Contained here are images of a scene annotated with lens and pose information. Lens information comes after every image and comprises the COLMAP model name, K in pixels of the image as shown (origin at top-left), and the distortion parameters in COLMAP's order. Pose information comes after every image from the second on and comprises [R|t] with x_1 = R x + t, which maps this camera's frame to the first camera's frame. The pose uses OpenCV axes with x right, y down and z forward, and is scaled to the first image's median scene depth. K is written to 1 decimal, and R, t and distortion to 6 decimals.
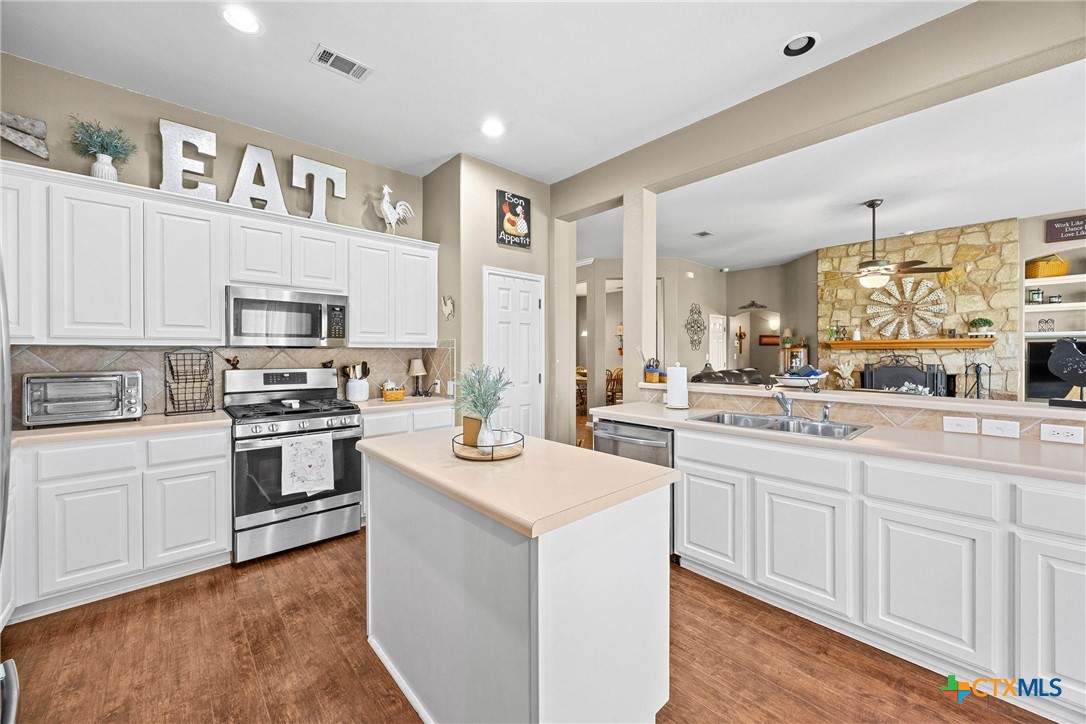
lens RADIAL K [[420.5, 0, 544.4], [0, 420.5, 356.1], [0, 0, 1]] dist [0.001218, 0.000106]
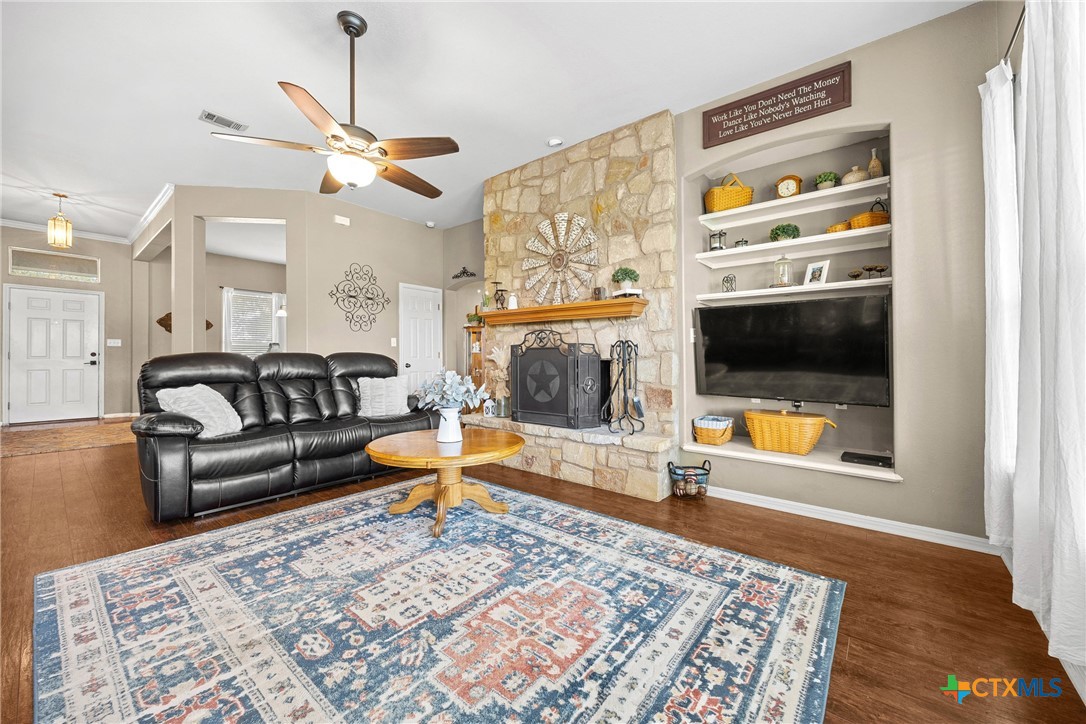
lens RADIAL K [[420.5, 0, 544.4], [0, 420.5, 356.1], [0, 0, 1]] dist [0.001218, 0.000106]
pose [[0.990877, 0.005737, 0.134644, 0.830510], [-0.004475, 0.999943, -0.009677, 0.048715], [-0.134691, 0.008986, 0.990847, 0.389259]]
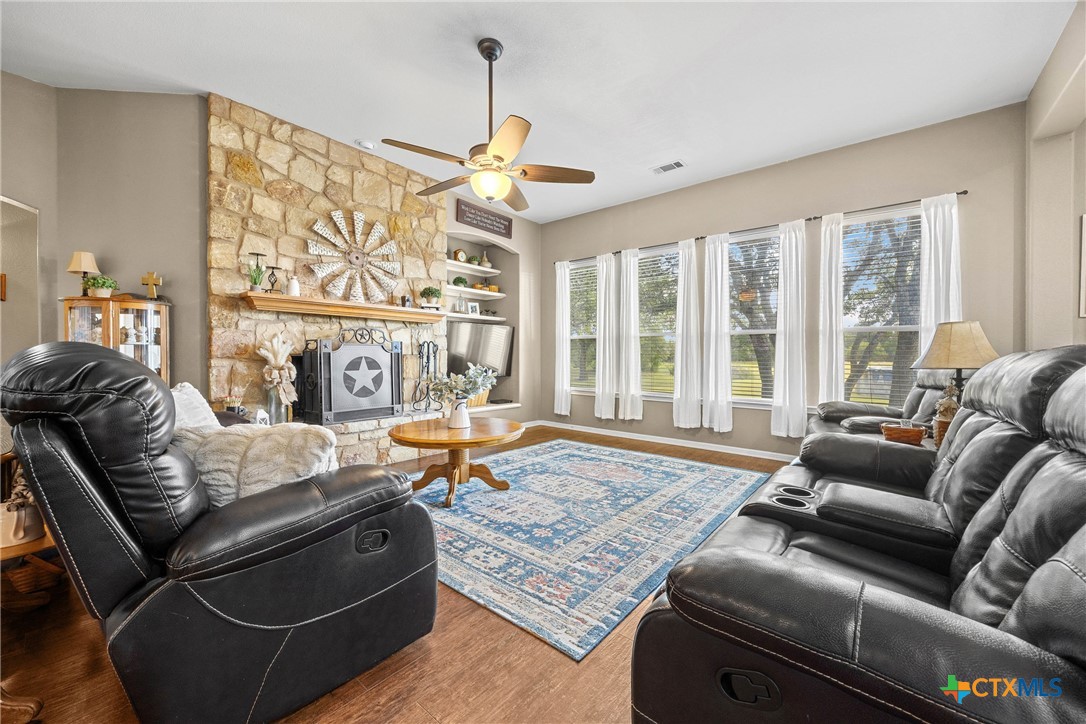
lens RADIAL K [[413.0, 0, 554.2], [0, 413.0, 363.2], [0, 0, 1]] dist [-0.009375, 0.000045]
pose [[-0.141248, -0.018900, 0.989794, 0.183037], [0.000470, 0.999816, 0.019158, 0.046177], [-0.989974, 0.003171, -0.141213, 0.870447]]
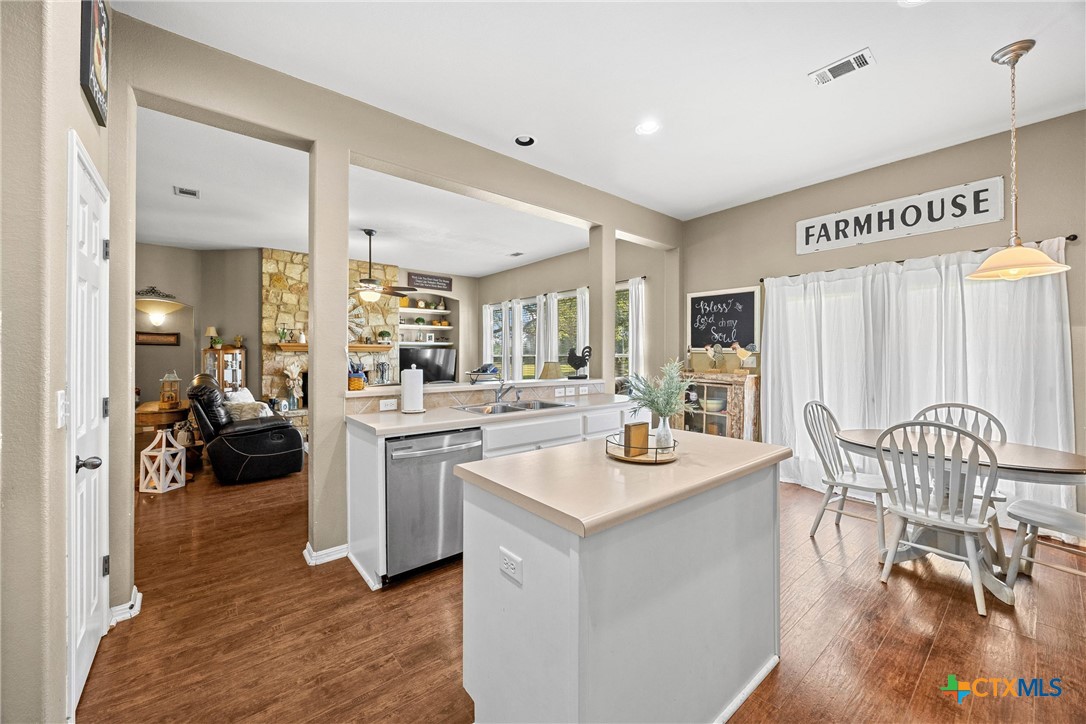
lens RADIAL K [[420.5, 0, 544.4], [0, 420.5, 356.1], [0, 0, 1]] dist [0.001218, 0.000106]
pose [[0.063642, -0.000494, 0.997973, -0.349627], [0.005497, 0.999985, 0.000145, -0.001260], [-0.997958, 0.005477, 0.063643, 0.367845]]
